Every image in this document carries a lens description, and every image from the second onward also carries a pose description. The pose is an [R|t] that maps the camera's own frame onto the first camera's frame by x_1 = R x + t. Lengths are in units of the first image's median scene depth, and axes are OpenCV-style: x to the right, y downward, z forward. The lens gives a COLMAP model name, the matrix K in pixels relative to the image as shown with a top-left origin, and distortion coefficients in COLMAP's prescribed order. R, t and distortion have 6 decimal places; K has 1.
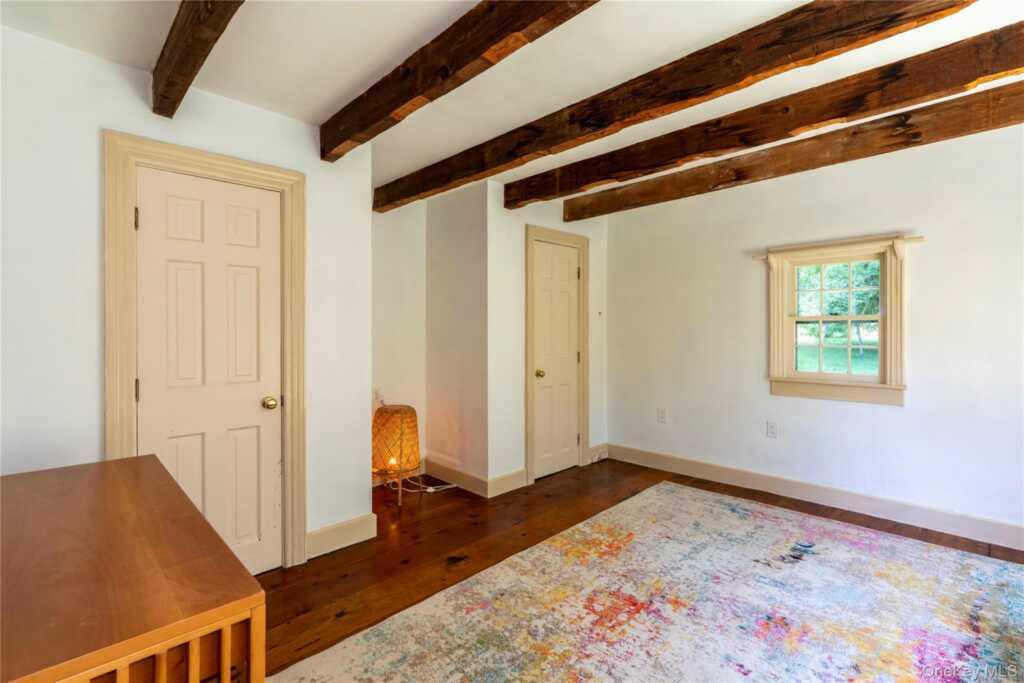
lens RADIAL K [[469.6, 0, 510.4], [0, 469.6, 335.0], [0, 0, 1]] dist [0.000021, 0.002583]
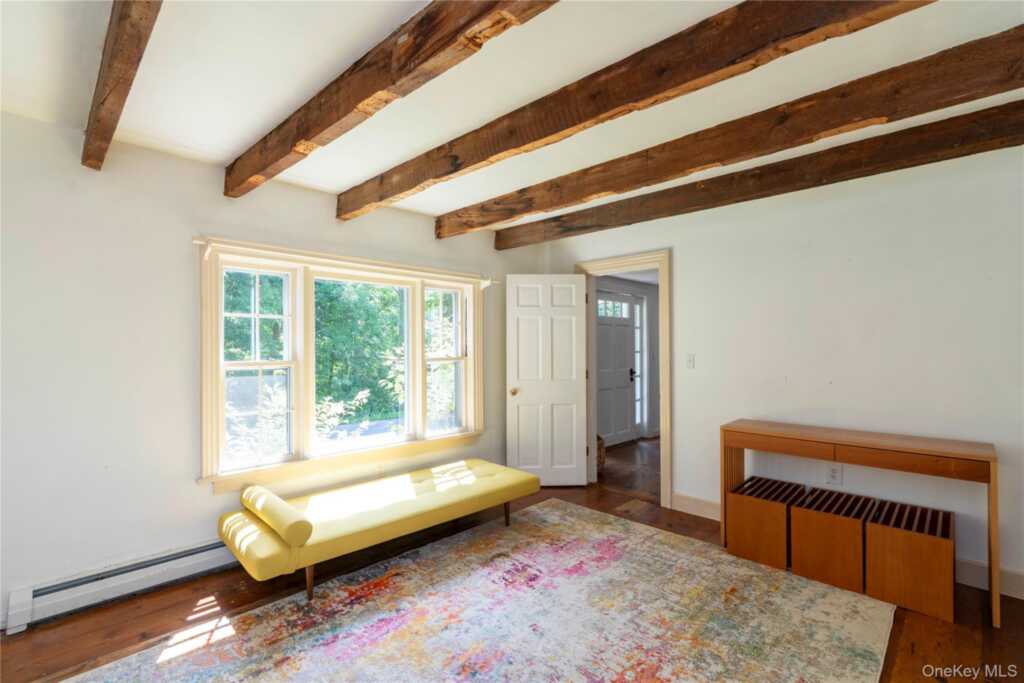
lens RADIAL K [[469.6, 0, 513.5], [0, 469.6, 341.1], [0, 0, 1]] dist [0.000021, 0.002583]
pose [[-0.999736, 0.003365, -0.022739, 0.517552], [0.003281, 0.999988, 0.003719, -0.065120], [0.022752, 0.003644, -0.999735, 2.037181]]
